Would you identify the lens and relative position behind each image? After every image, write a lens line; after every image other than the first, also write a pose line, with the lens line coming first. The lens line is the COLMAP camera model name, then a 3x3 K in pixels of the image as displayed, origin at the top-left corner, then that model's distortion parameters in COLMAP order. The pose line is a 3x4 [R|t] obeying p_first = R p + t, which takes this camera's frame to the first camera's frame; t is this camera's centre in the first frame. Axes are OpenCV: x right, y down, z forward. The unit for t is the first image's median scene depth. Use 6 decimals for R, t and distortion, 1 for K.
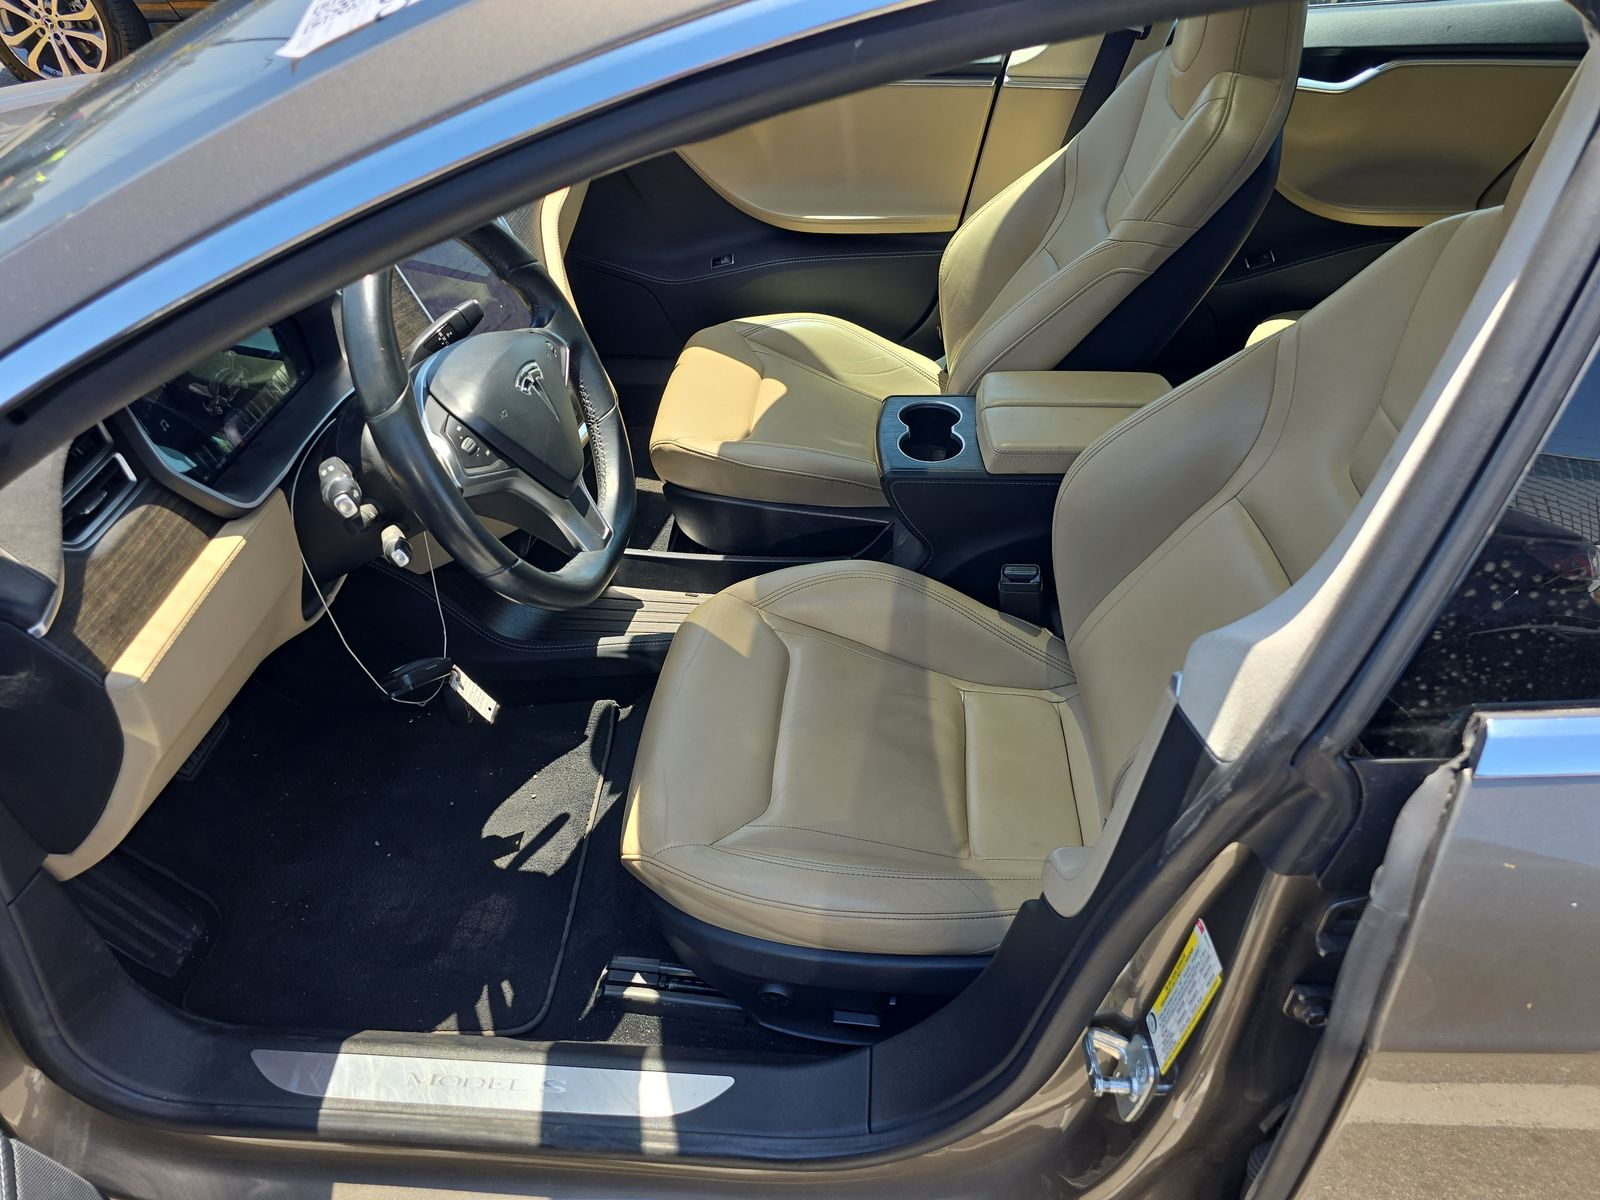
lens RADIAL K [[1070.8, 0, 797.0], [0, 1070.8, 590.0], [0, 0, 1]] dist [0.050497, -0.048500]
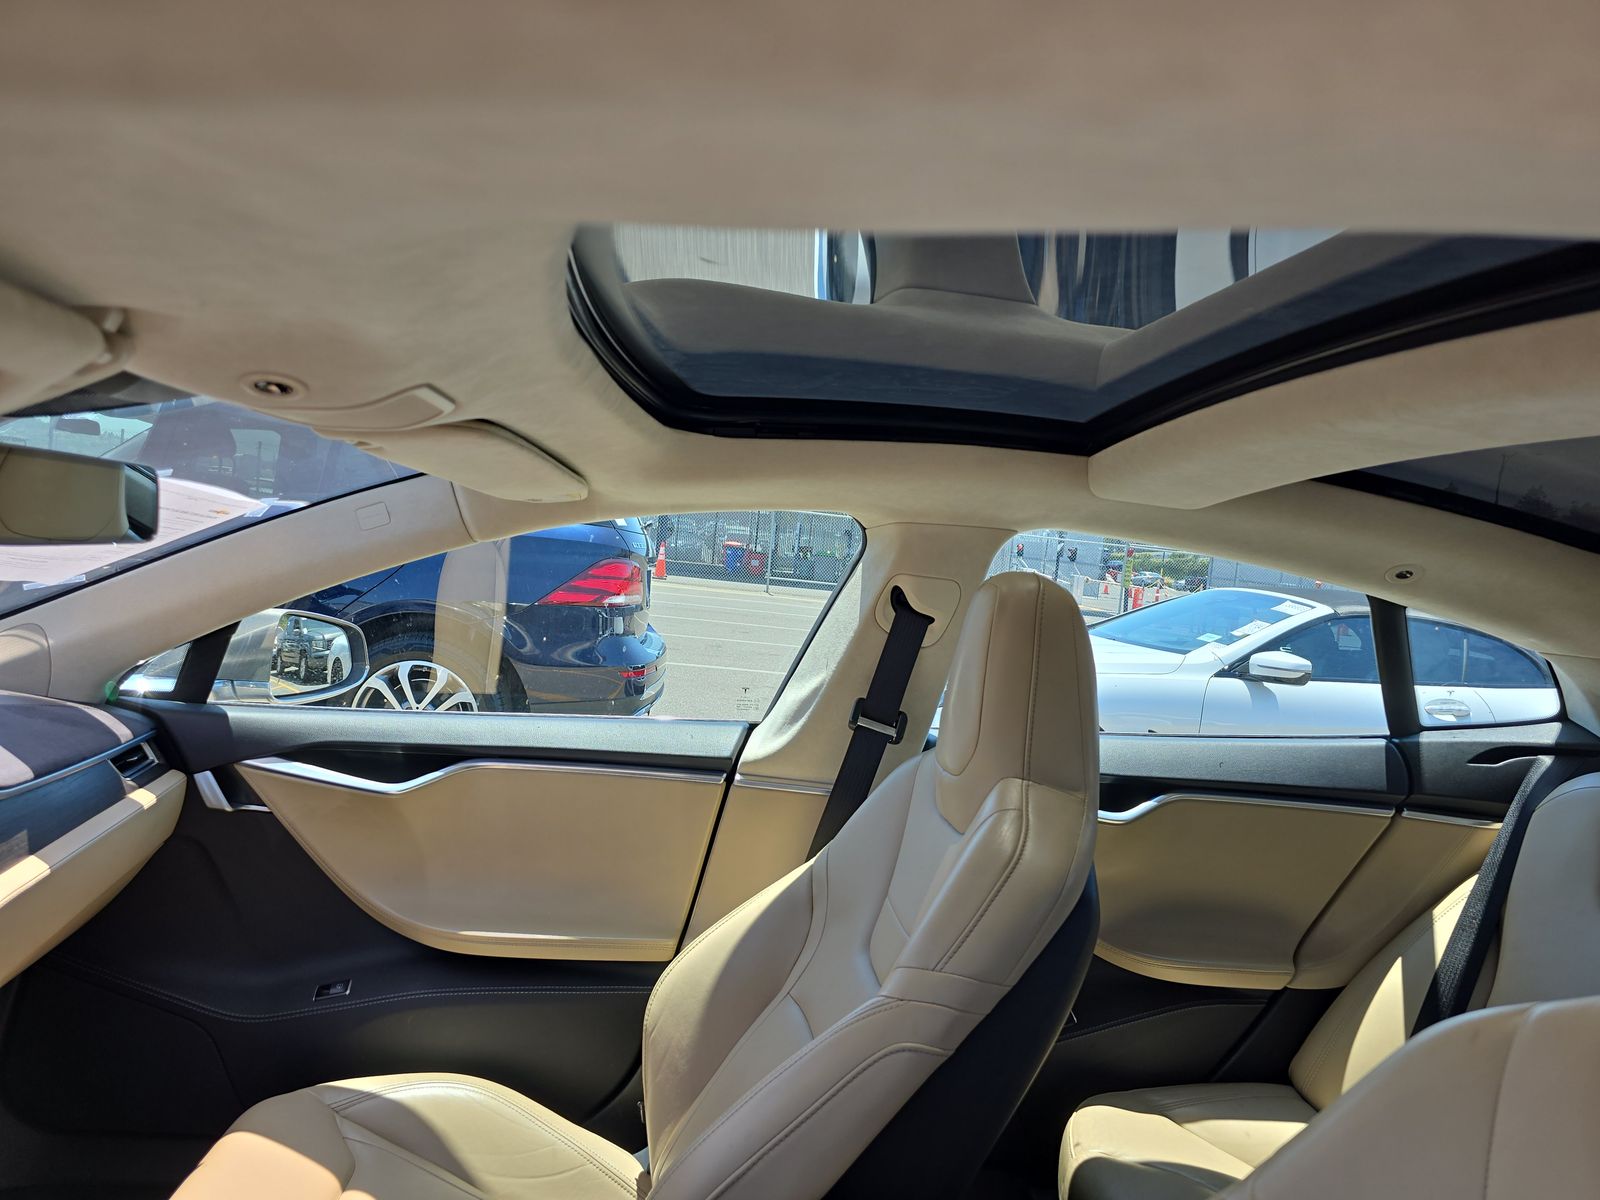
lens RADIAL K [[1070.8, 0, 797.0], [0, 1070.8, 590.0], [0, 0, 1]] dist [0.050497, -0.048500]
pose [[0.975163, 0.111677, 0.191275, 0.064922], [0.023907, 0.805466, -0.592160, -0.103976], [-0.220196, 0.582025, 0.782790, 0.268729]]
